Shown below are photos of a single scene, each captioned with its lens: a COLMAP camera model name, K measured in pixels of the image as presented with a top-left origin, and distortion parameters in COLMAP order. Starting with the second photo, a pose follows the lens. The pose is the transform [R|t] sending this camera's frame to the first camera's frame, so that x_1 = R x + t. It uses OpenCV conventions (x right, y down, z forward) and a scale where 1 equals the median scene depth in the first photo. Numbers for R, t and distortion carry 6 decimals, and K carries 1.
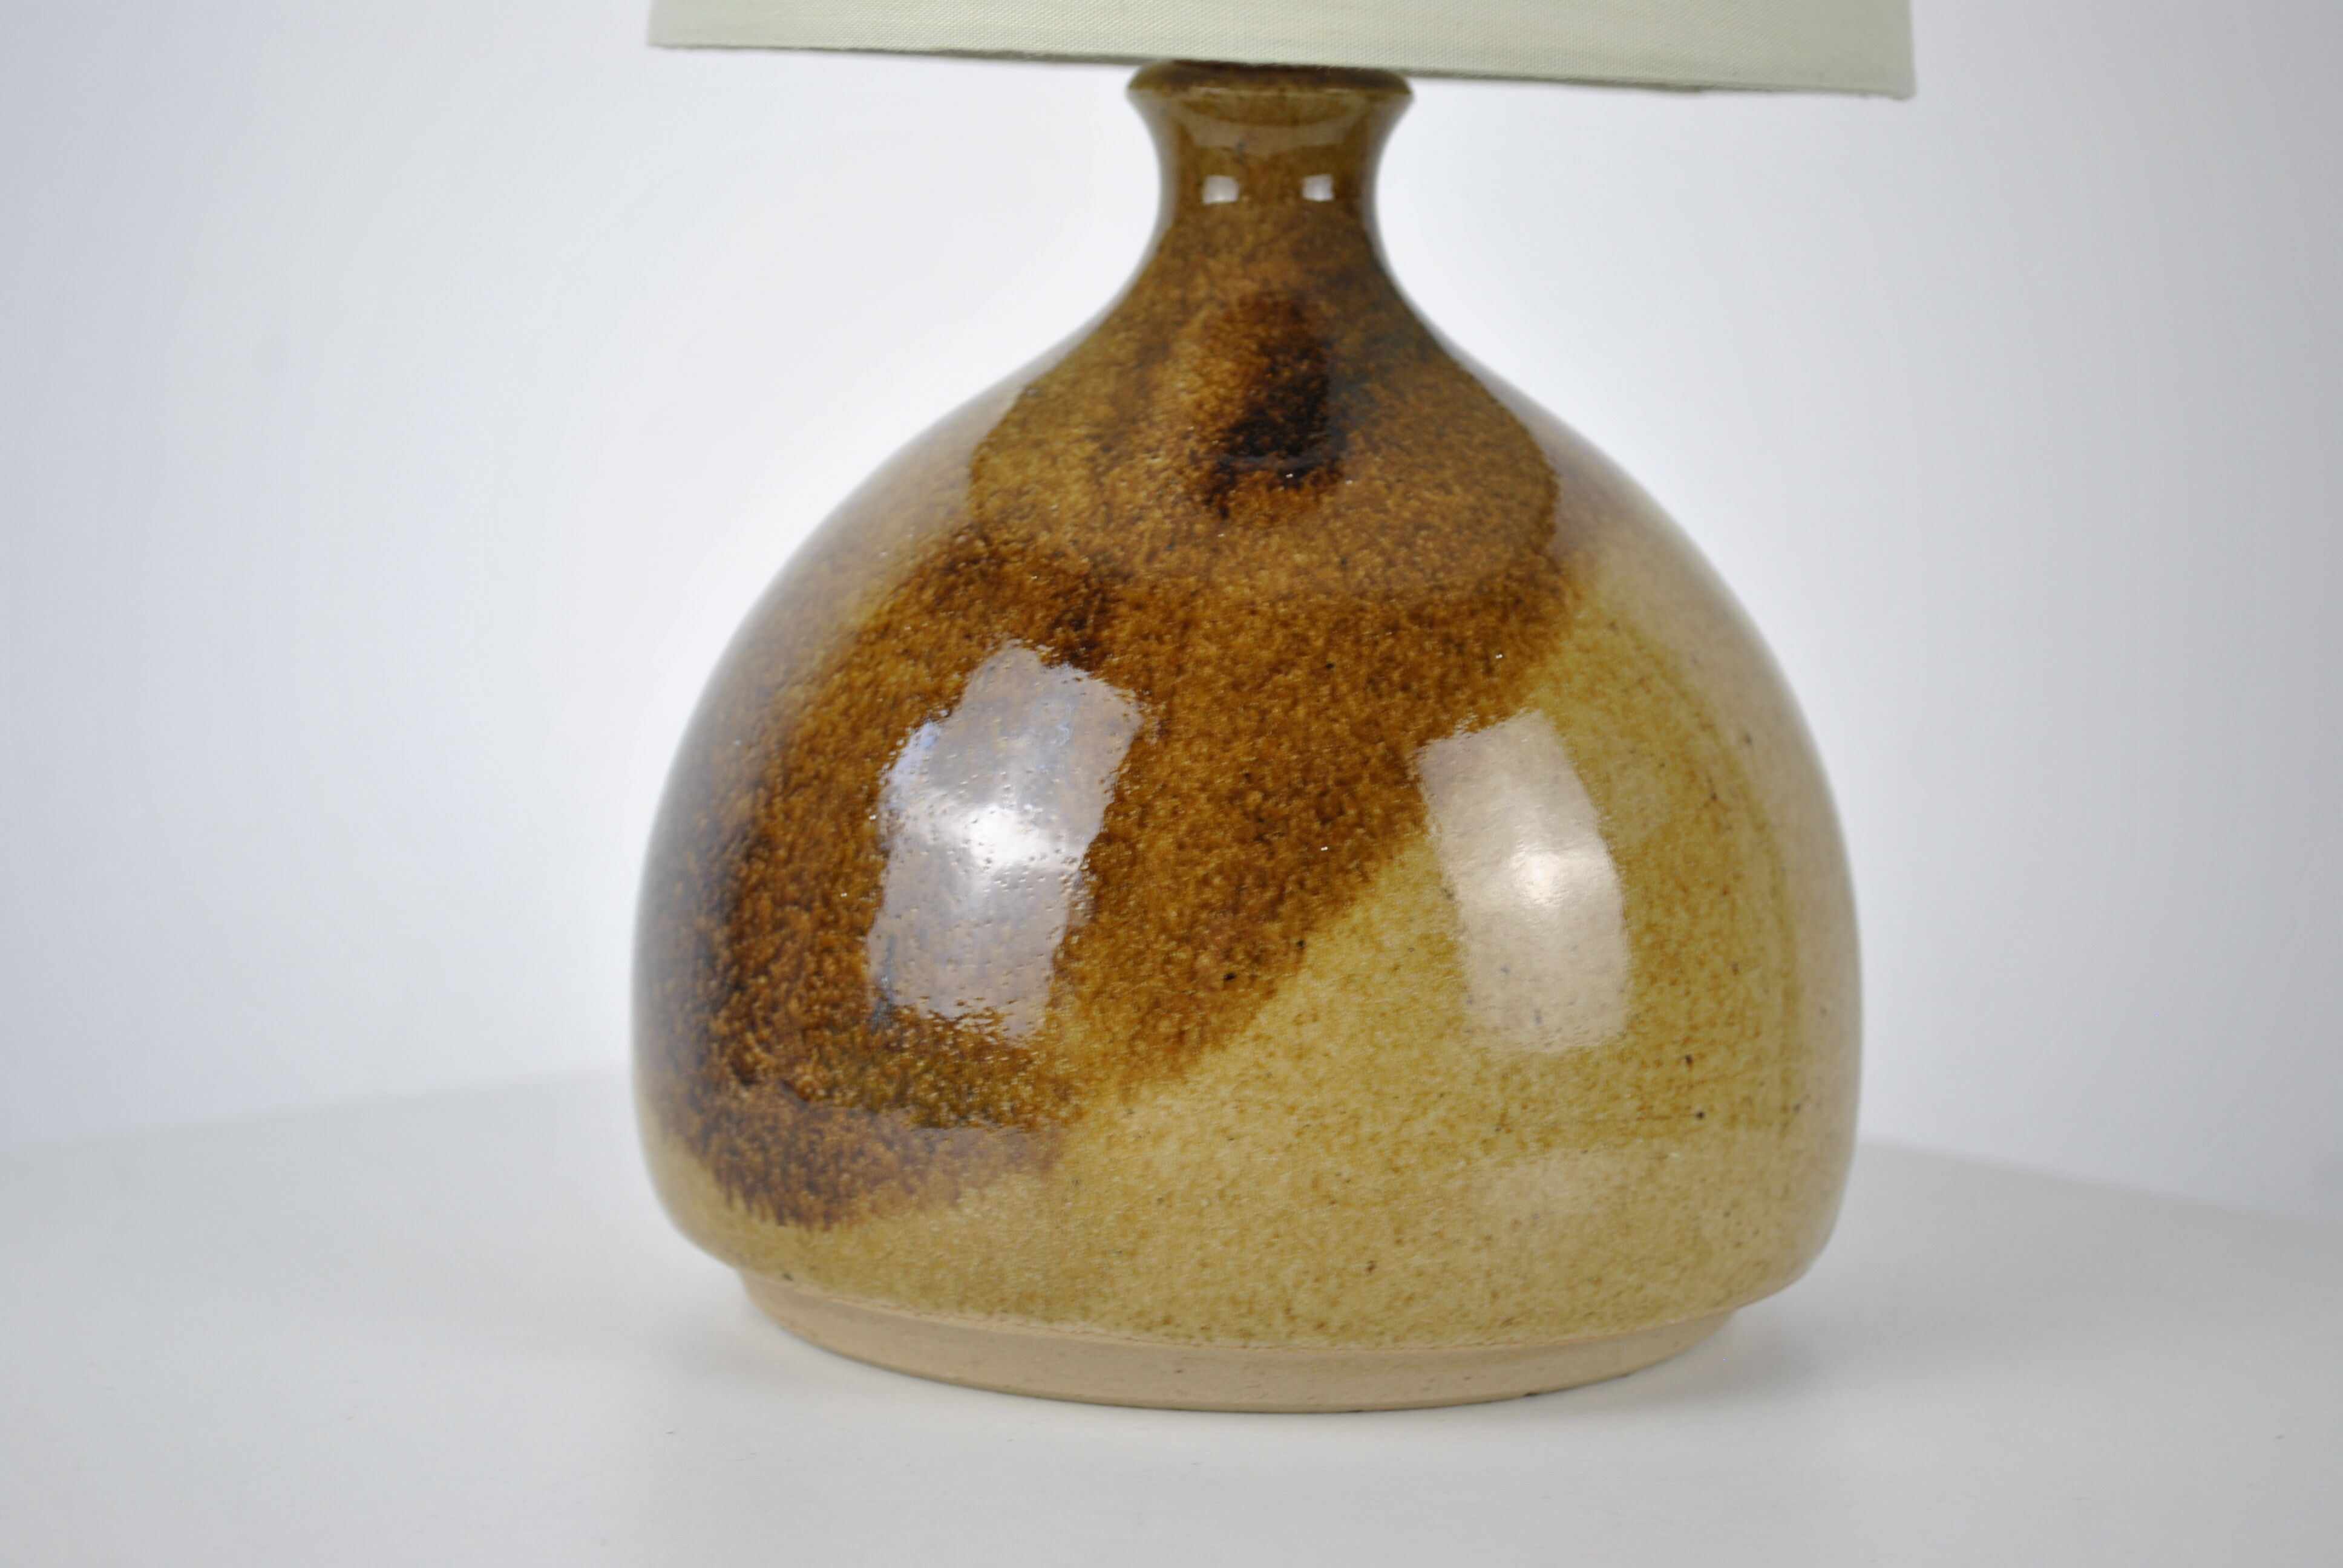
lens RADIAL K [[4614.4, 0, 1171.3], [0, 4614.4, 804.1], [0, 0, 1]] dist [0.029092, 0.000000]
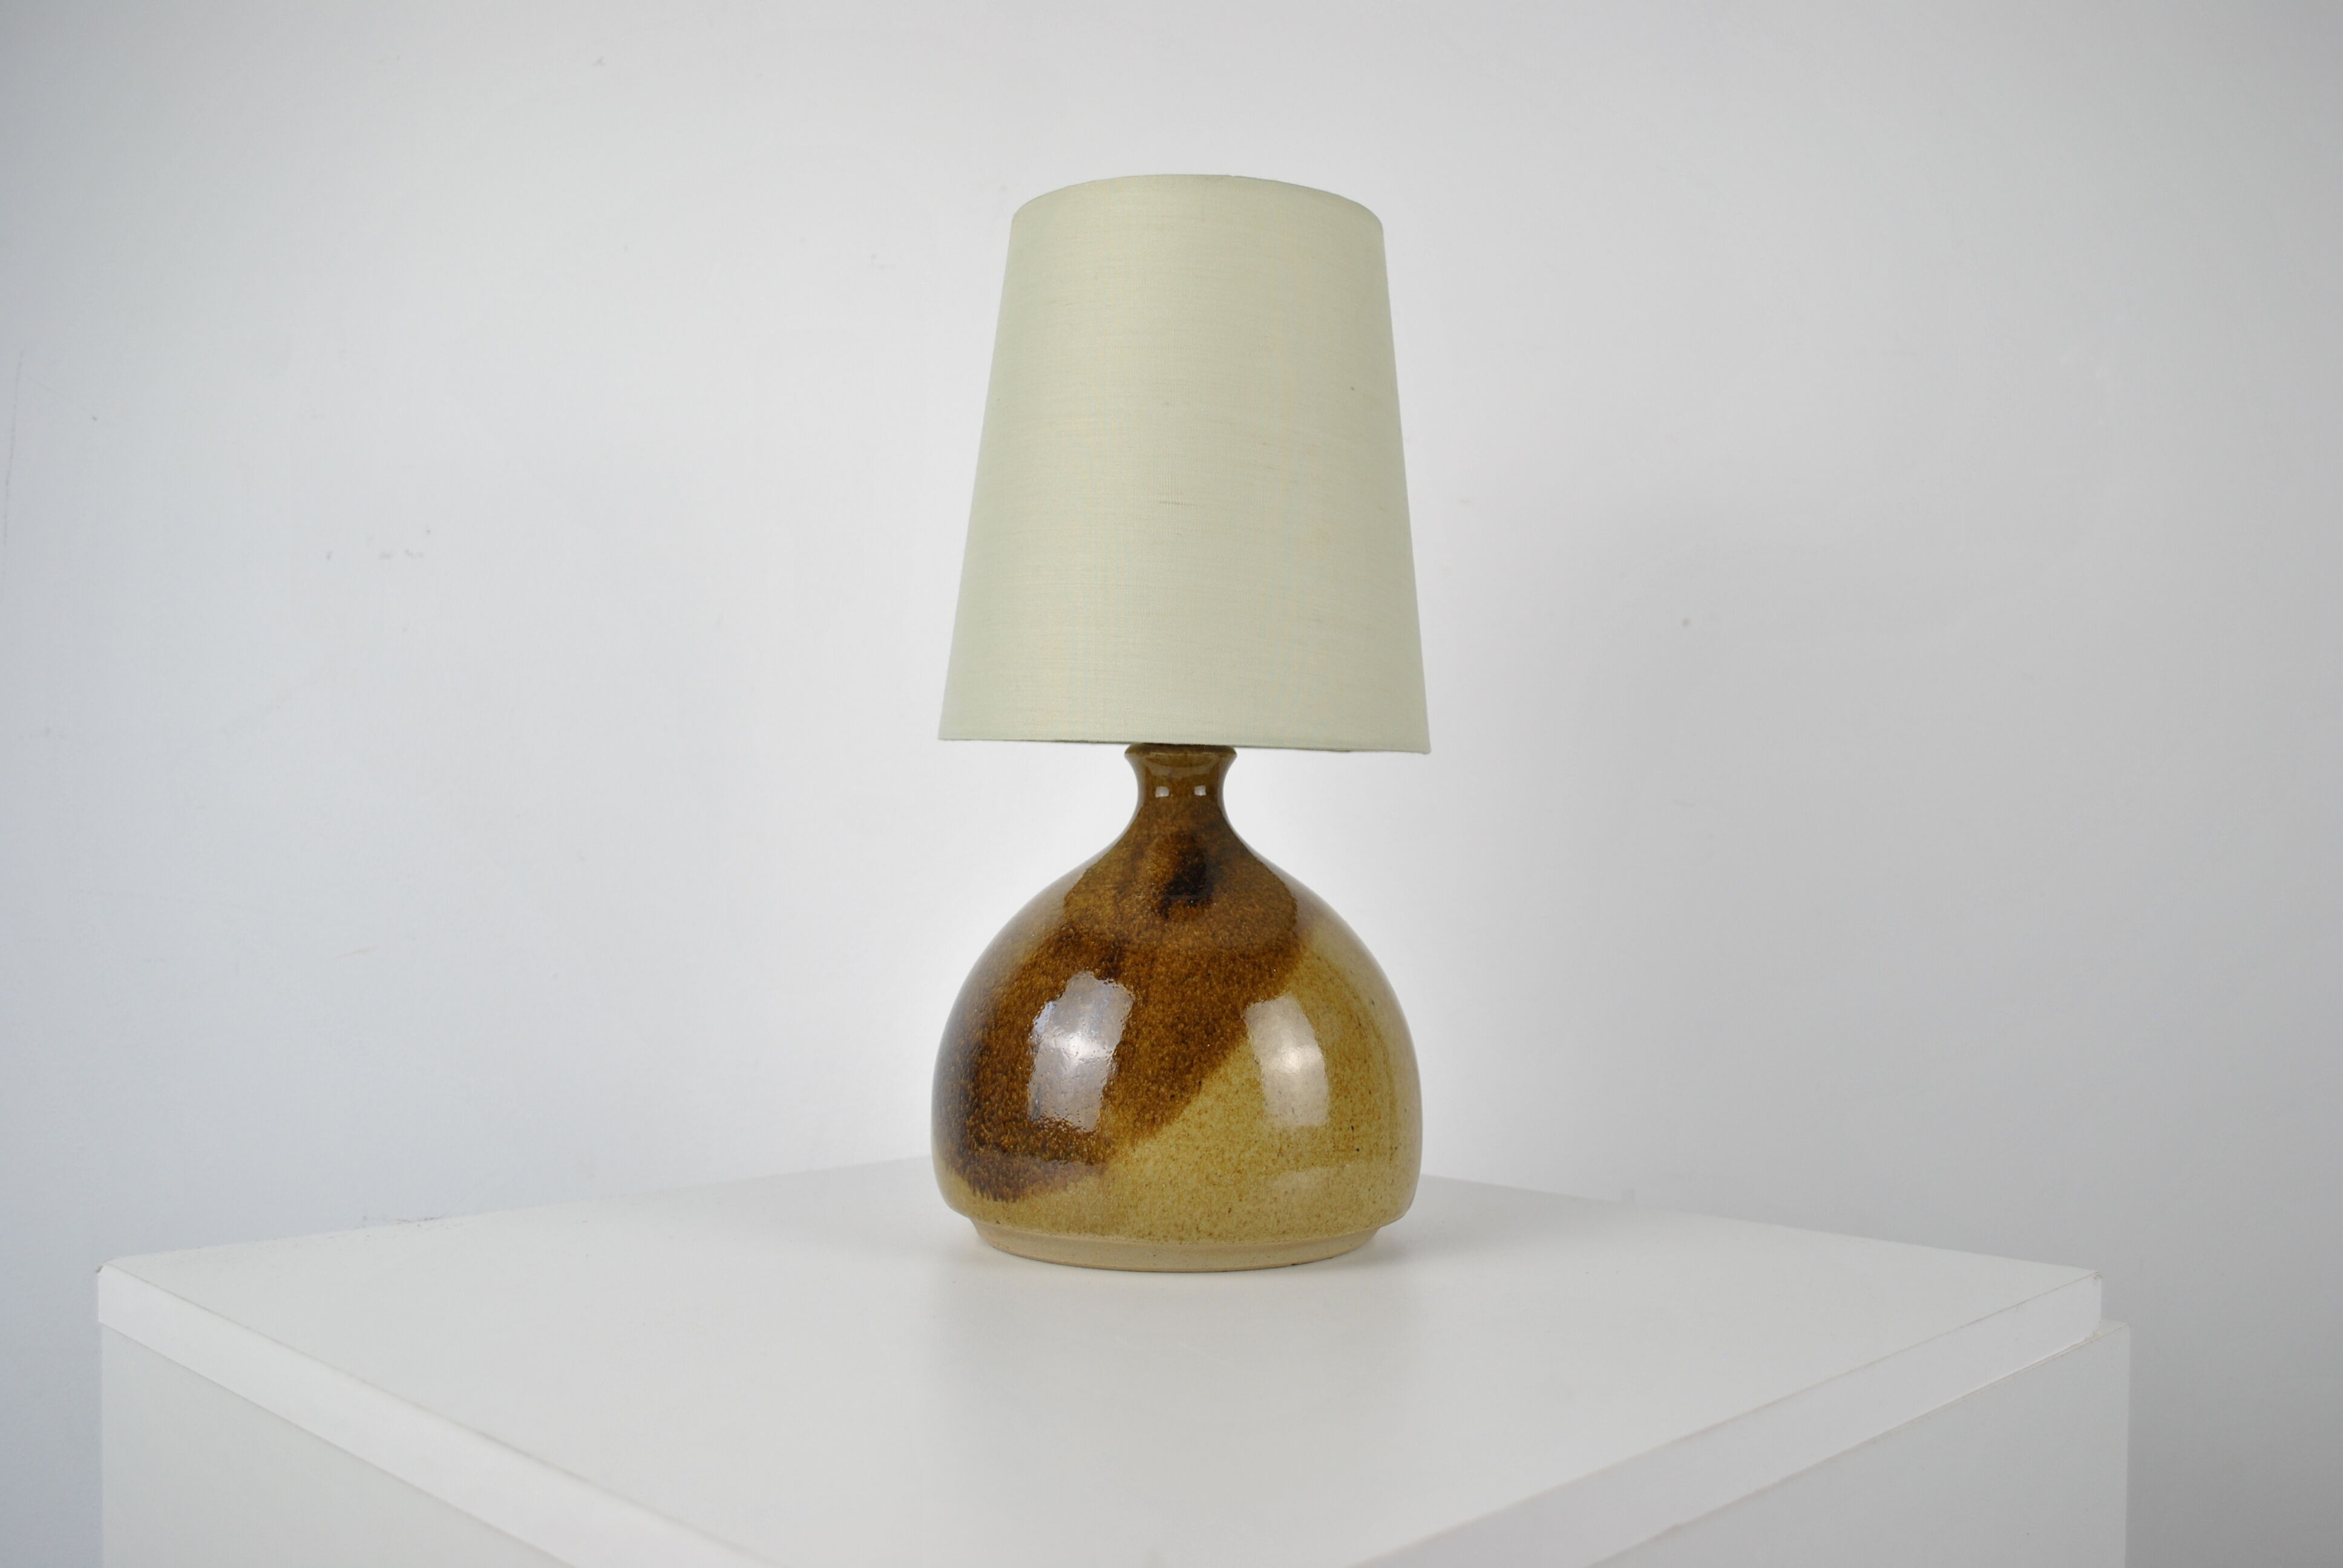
lens RADIAL K [[2083.0, 0, 1182.3], [0, 2083.0, 781.5], [0, 0, 1]] dist [-0.065348, -0.005586]
pose [[0.999533, -0.013369, 0.027460, -0.010621], [0.017000, 0.990486, -0.136558, 0.020867], [-0.025373, 0.136961, 0.990251, -0.157932]]
